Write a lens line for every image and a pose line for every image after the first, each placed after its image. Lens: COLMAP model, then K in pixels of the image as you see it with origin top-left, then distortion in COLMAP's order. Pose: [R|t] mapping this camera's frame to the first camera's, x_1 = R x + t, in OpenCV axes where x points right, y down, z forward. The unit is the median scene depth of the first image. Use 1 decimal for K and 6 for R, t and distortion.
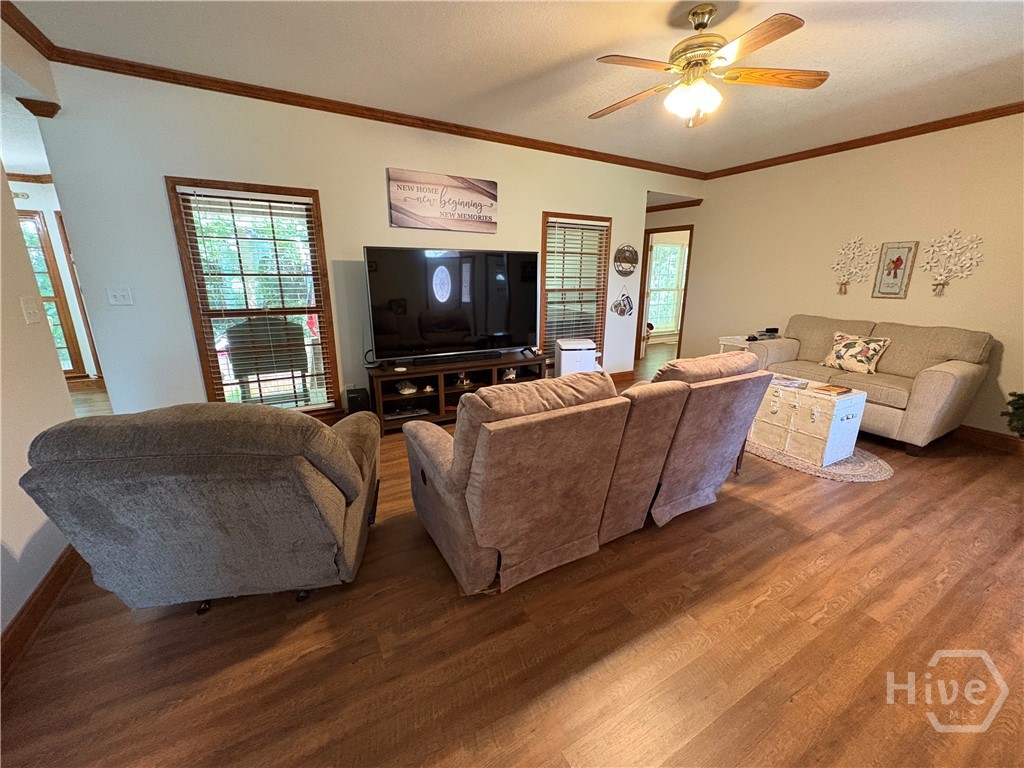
lens RADIAL K [[409.2, 0, 512.4], [0, 409.2, 382.7], [0, 0, 1]] dist [0.001457, 0.000107]
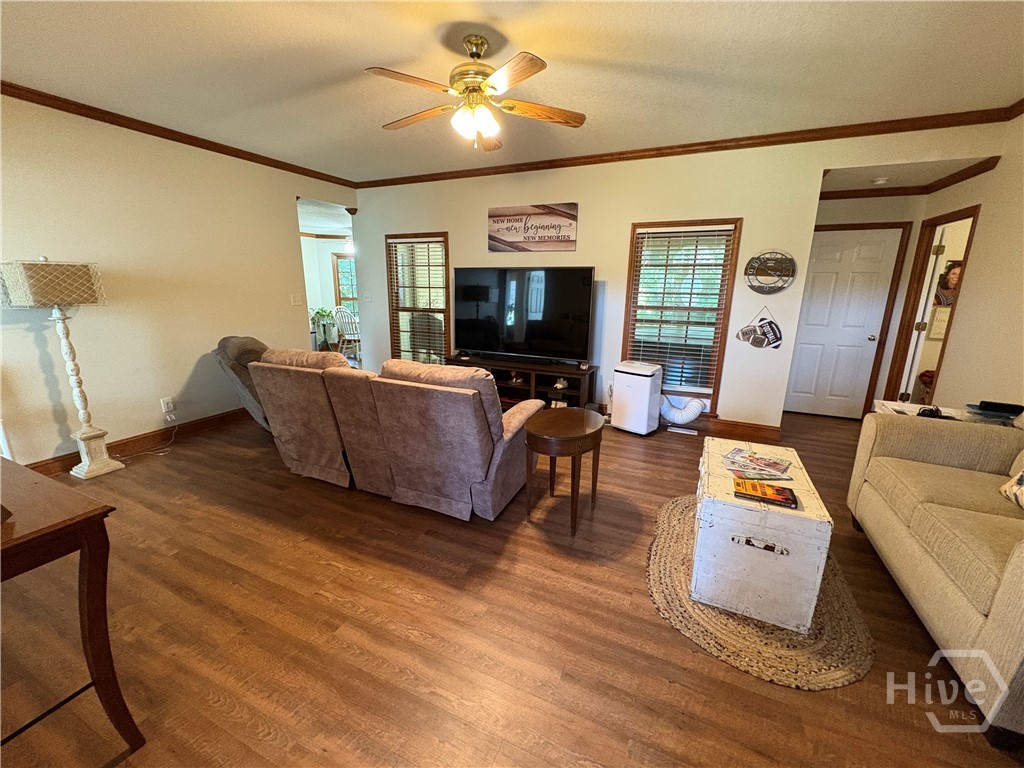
lens RADIAL K [[409.2, 0, 512.4], [0, 409.2, 382.7], [0, 0, 1]] dist [0.001457, 0.000107]
pose [[0.584286, 0.190039, -0.788983, 0.805917], [-0.219530, 0.972962, 0.071779, -0.076591], [0.781291, 0.131266, 0.610207, 0.288126]]
